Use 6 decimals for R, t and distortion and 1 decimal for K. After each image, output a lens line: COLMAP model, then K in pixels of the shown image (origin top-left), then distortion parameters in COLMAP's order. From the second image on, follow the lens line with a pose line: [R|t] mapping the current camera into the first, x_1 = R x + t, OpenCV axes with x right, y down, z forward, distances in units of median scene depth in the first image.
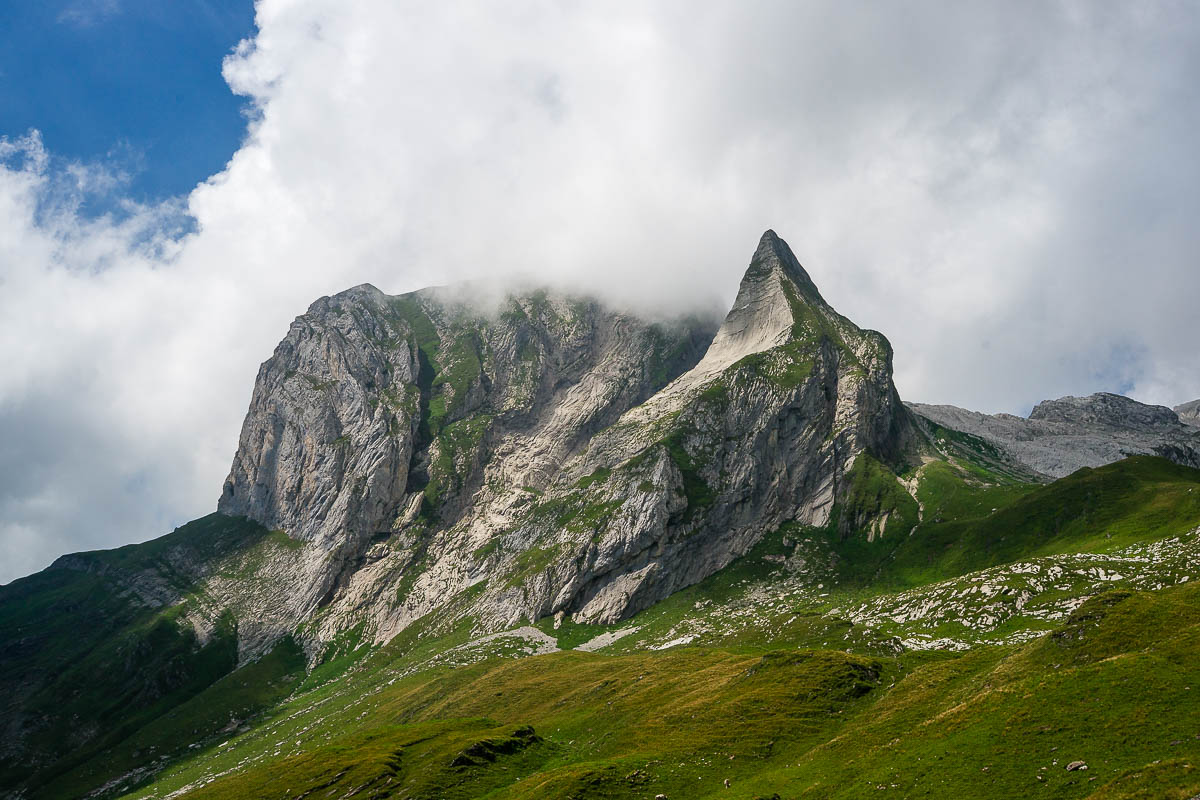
lens RADIAL K [[1215.0, 0, 601.4], [0, 1215.0, 399.1], [0, 0, 1]] dist [-0.108585, 0.000000]
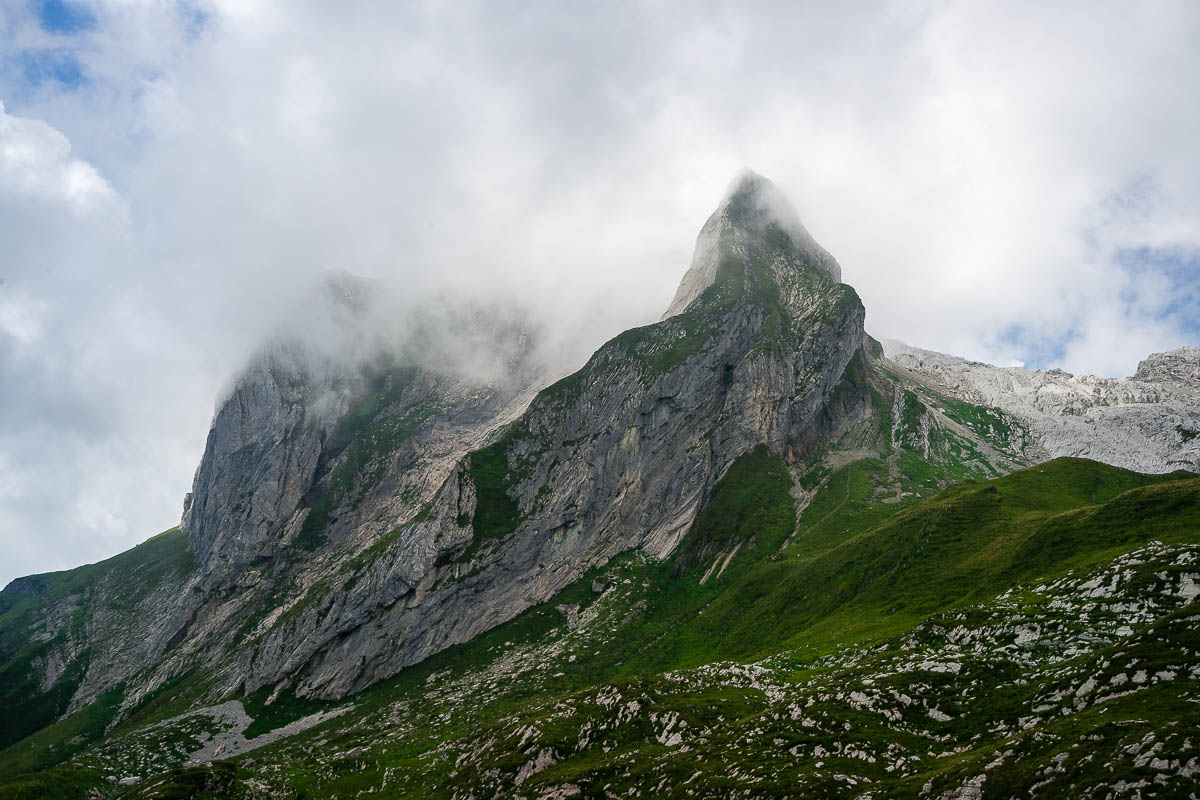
lens RADIAL K [[1215.0, 0, 598.6], [0, 1215.0, 399.8], [0, 0, 1]] dist [-0.108585, 0.000000]
pose [[0.972133, -0.047975, -0.229468, 0.313997], [0.055404, 0.998124, 0.026040, -0.014379], [0.227789, -0.038028, 0.972968, 0.260112]]
